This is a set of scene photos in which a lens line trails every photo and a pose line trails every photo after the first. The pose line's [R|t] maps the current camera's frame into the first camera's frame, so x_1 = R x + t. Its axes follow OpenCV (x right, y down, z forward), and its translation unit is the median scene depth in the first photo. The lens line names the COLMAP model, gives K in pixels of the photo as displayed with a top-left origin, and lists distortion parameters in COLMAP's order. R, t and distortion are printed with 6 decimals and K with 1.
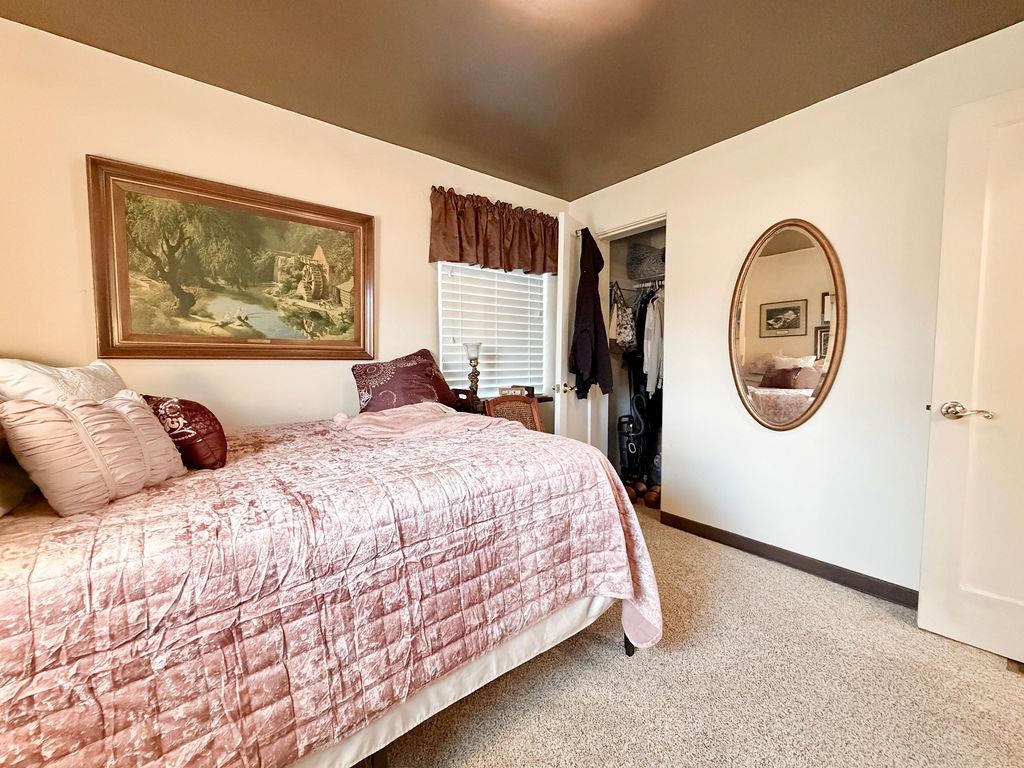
lens RADIAL K [[418.5, 0, 512.0], [0, 418.5, 384.0], [0, 0, 1]] dist [-0.000493, -0.000012]
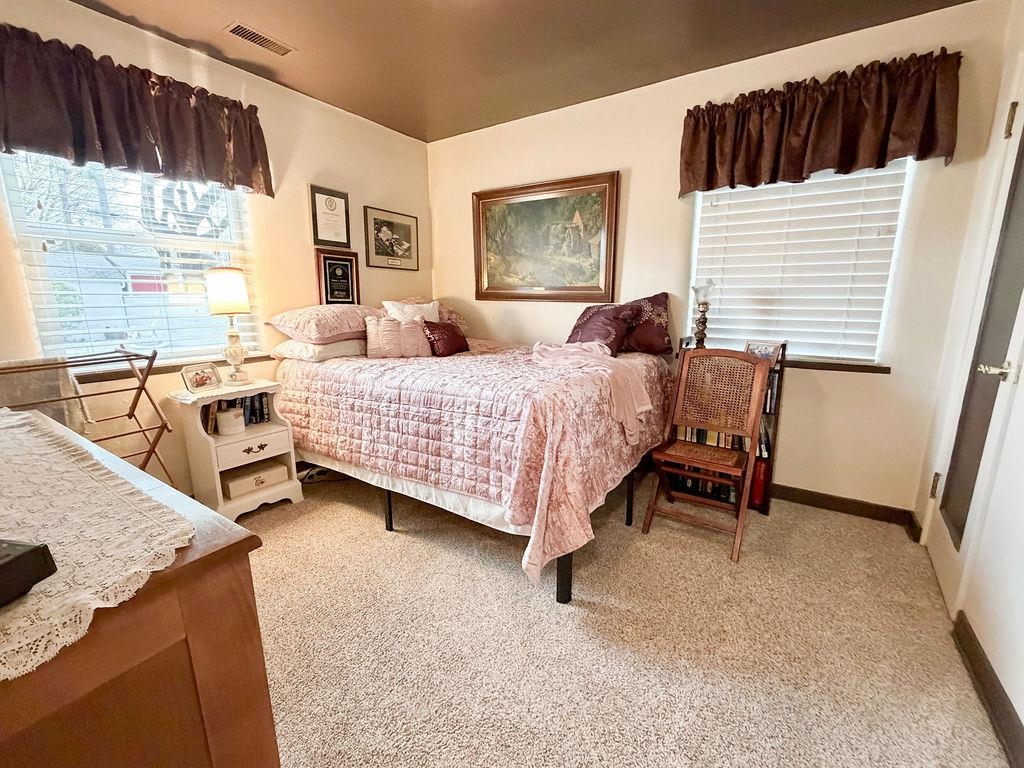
lens RADIAL K [[438.1, 0, 512.0], [0, 438.1, 384.0], [0, 0, 1]] dist [-0.000232, 0.000150]
pose [[0.312036, 0.190909, -0.930692, 0.992428], [-0.060454, 0.981608, 0.181084, -0.053150], [0.948145, -0.000241, 0.317838, 0.478457]]
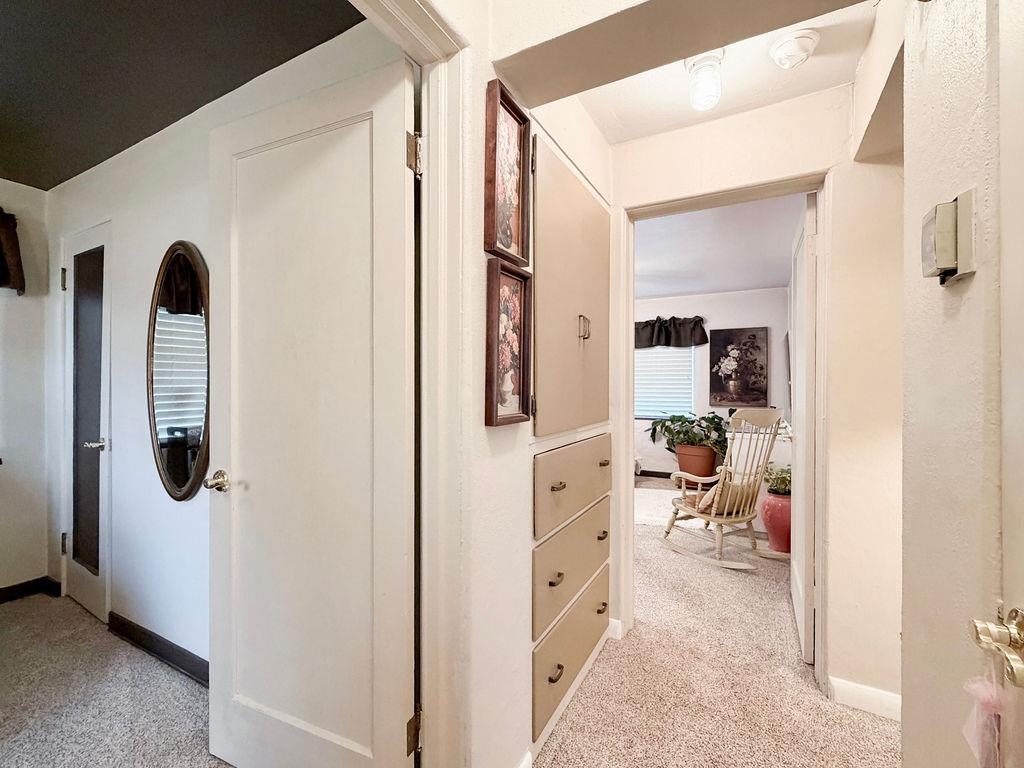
lens RADIAL K [[457.3, 0, 512.0], [0, 457.3, 384.0], [0, 0, 1]] dist [-0.002811, -0.000091]
pose [[0.925123, 0.000859, 0.379667, 1.110720], [0.021793, 0.998228, -0.055362, -0.059742], [-0.379042, 0.059491, 0.923465, -0.063232]]
